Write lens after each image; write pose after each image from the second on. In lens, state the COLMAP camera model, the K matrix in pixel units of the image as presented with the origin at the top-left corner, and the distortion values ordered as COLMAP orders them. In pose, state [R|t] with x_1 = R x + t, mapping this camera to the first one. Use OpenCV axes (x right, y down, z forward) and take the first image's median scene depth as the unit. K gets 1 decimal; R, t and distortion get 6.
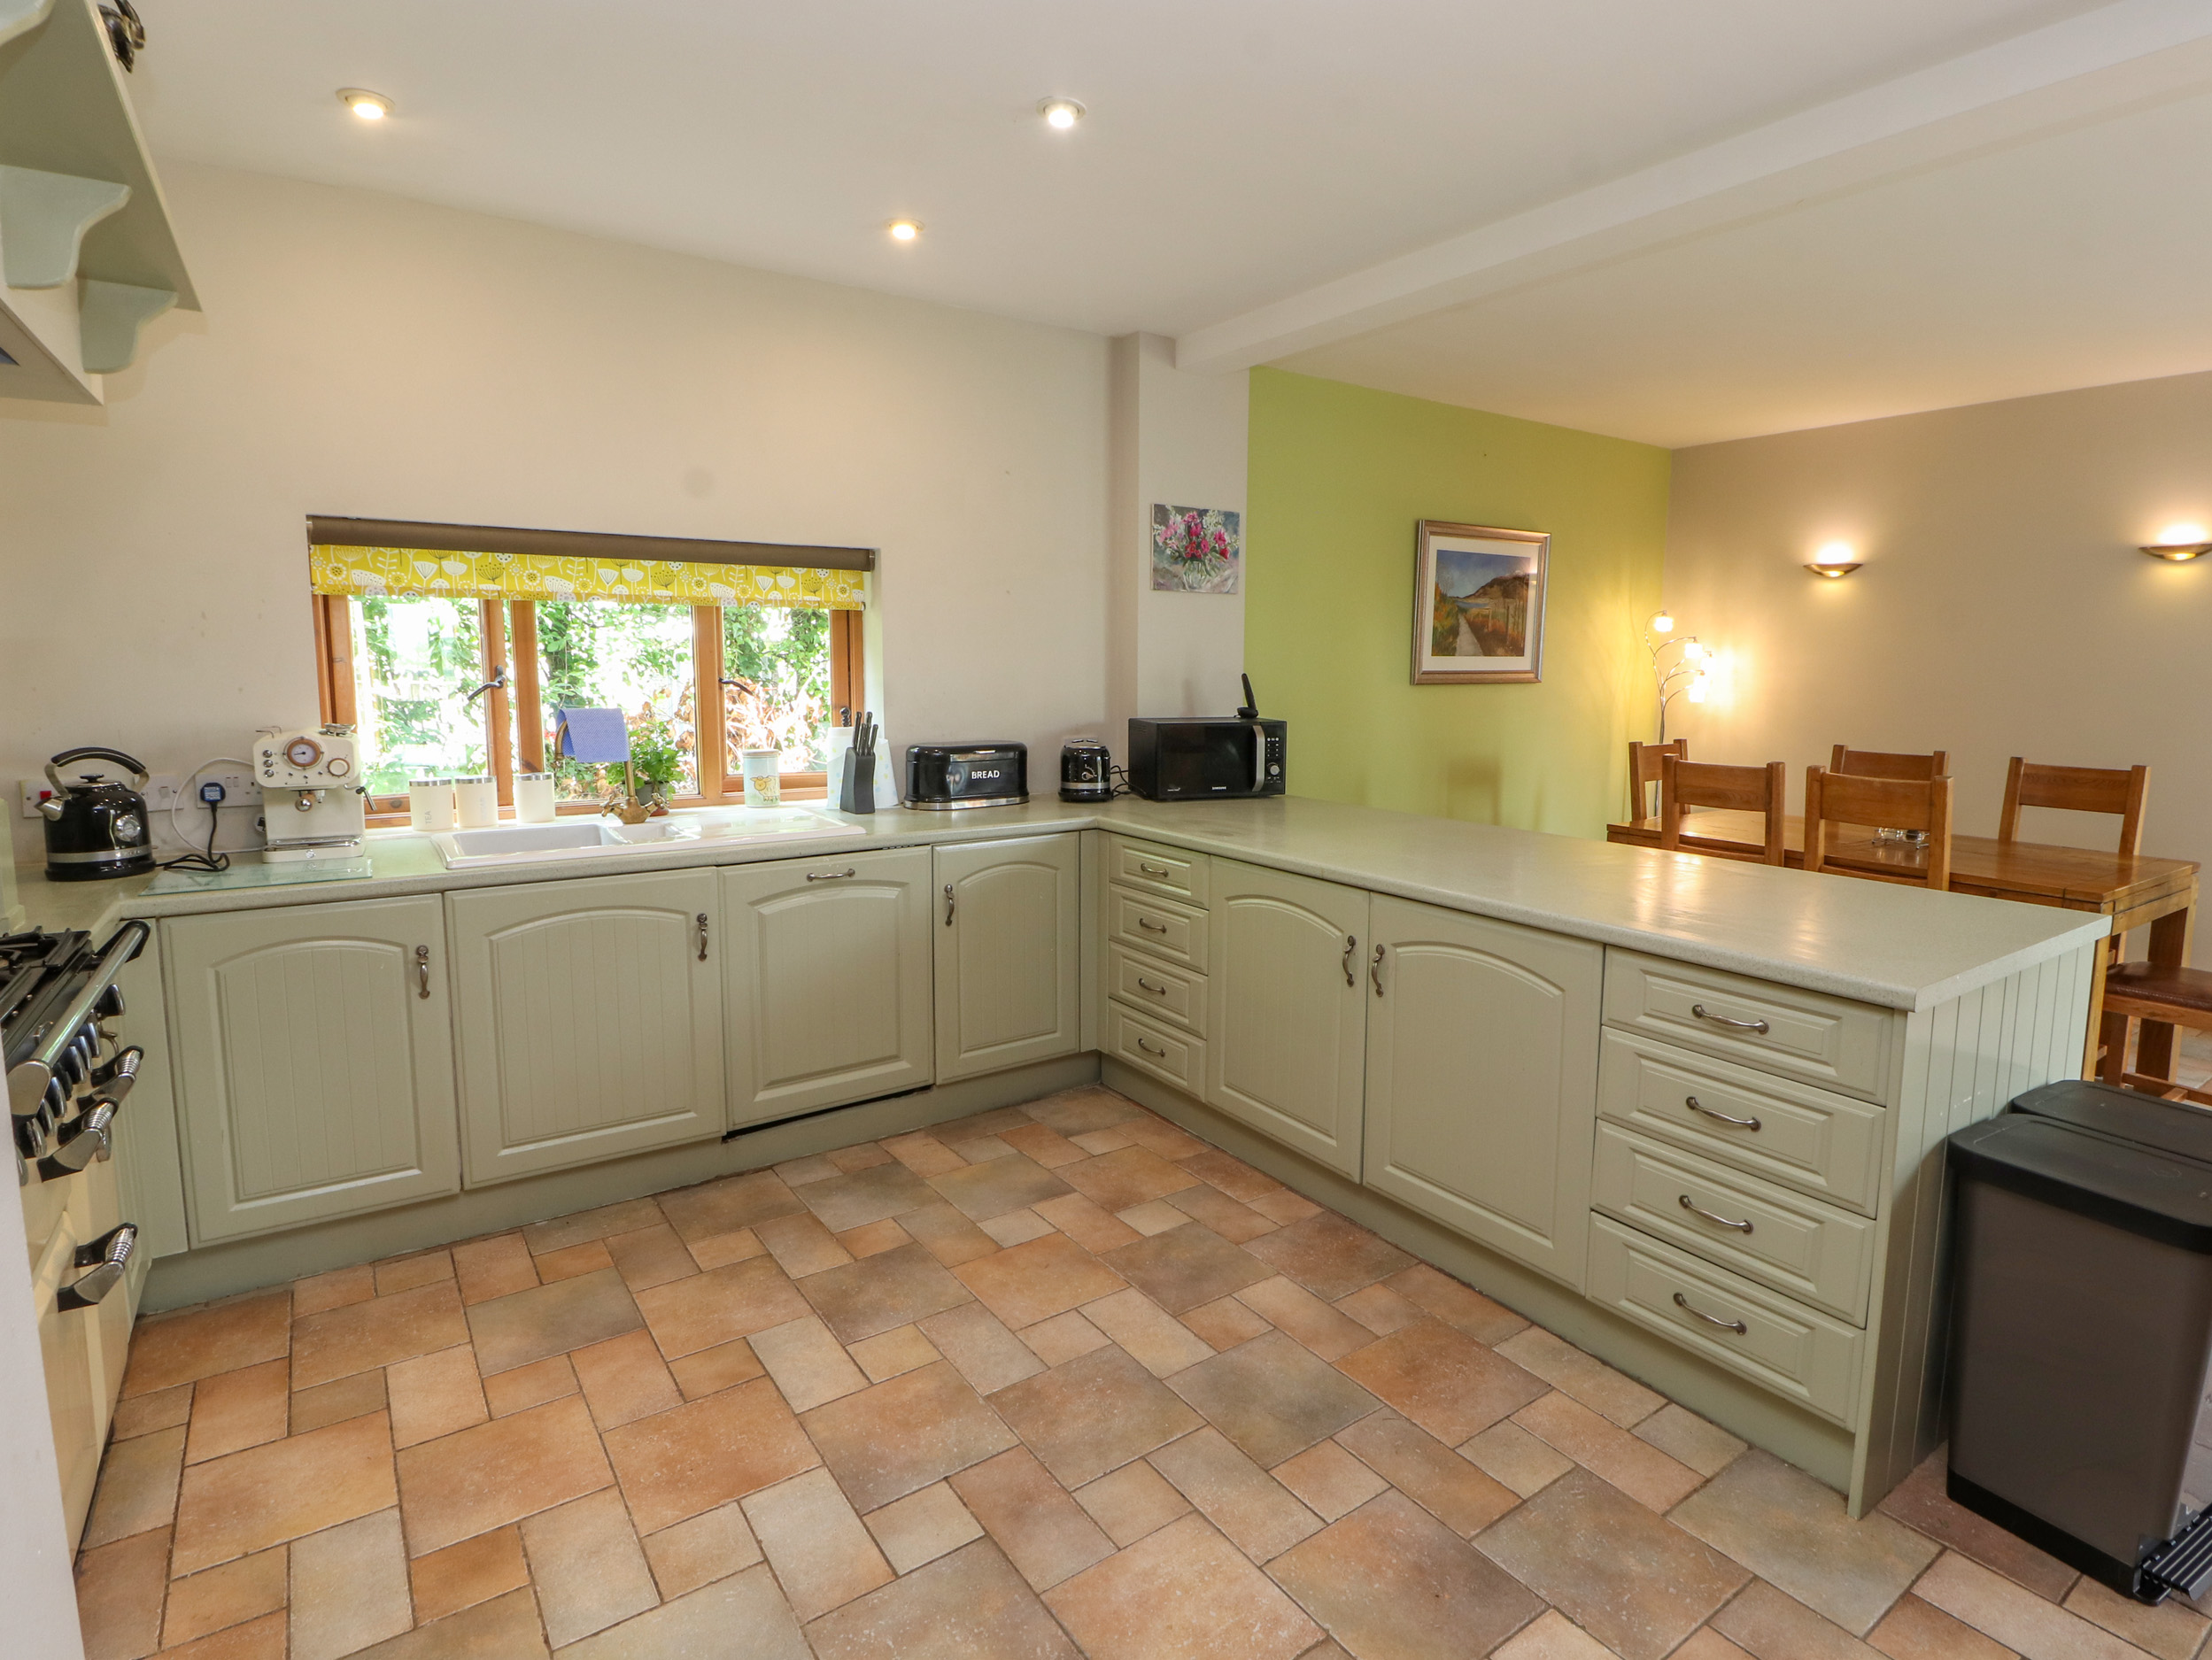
lens RADIAL K [[1144.7, 0, 1148.1], [0, 1144.7, 792.0], [0, 0, 1]] dist [0.000856, -0.015147]
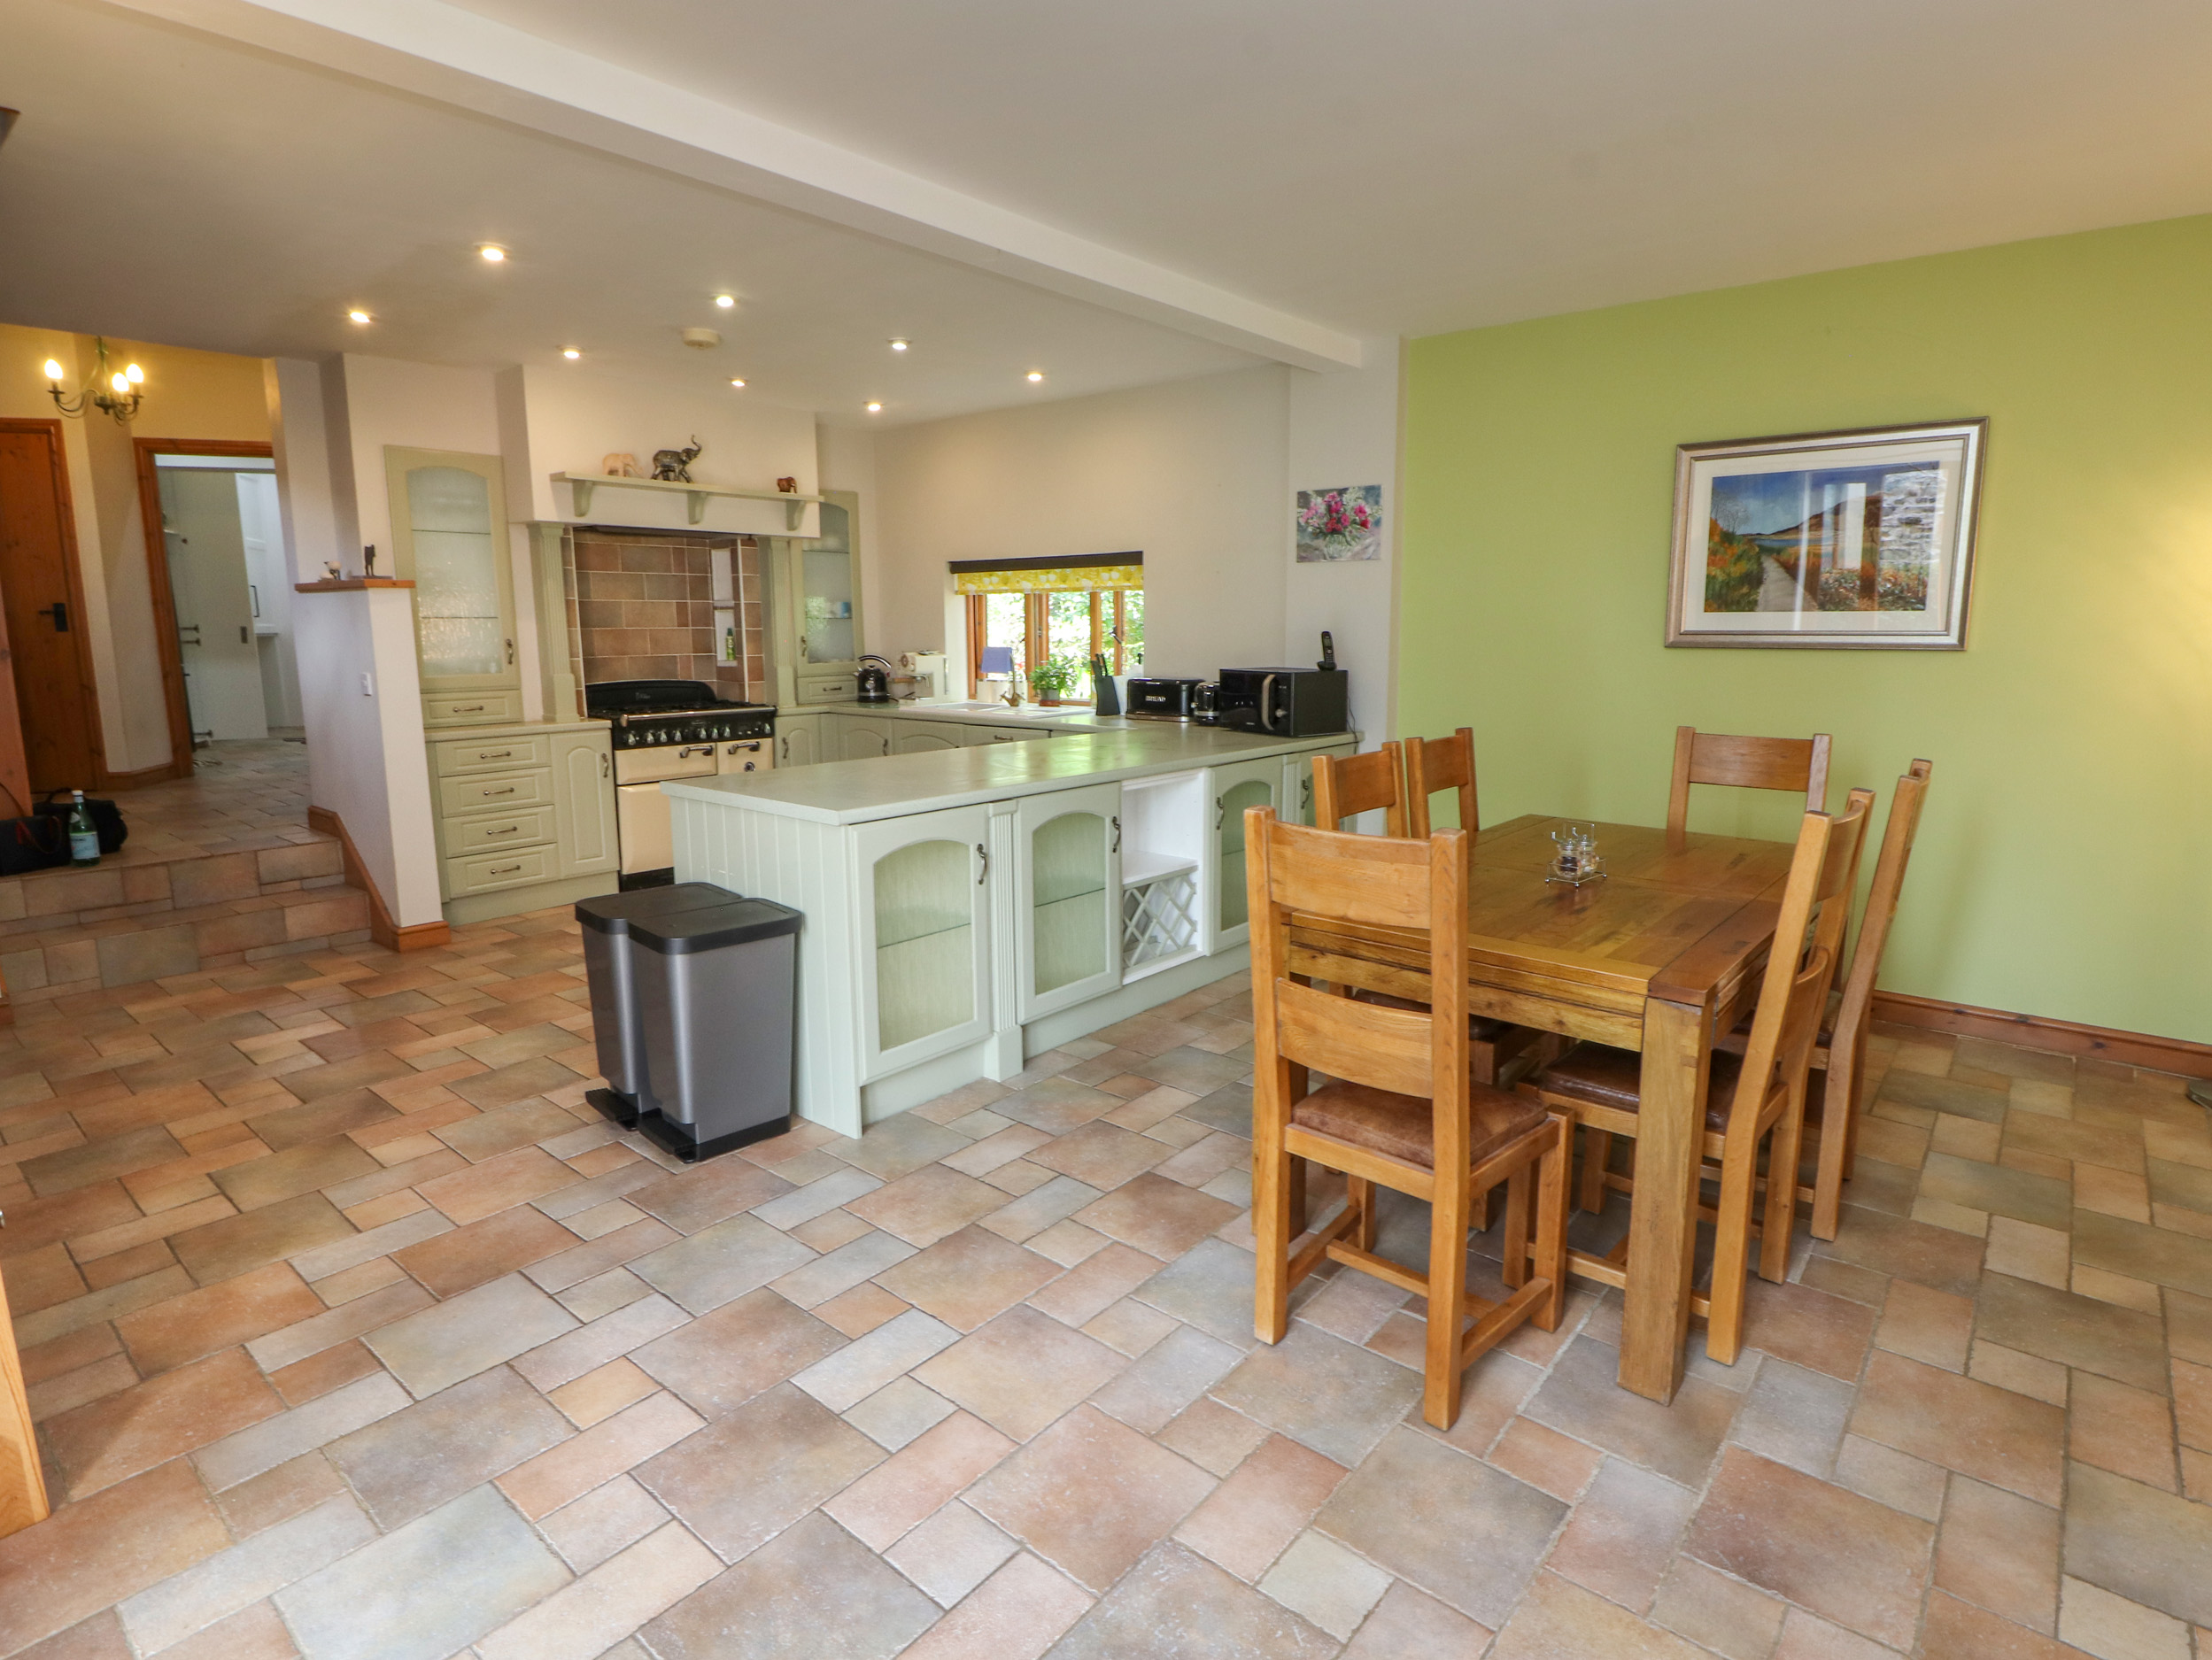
lens RADIAL K [[1163.1, 0, 1139.7], [0, 1163.1, 810.4], [0, 0, 1]] dist [0.000514, -0.014055]
pose [[0.261603, 0.147274, -0.953873, 1.770583], [-0.107497, 0.986587, 0.122843, -0.074785], [0.959171, 0.070402, 0.273926, 0.773793]]
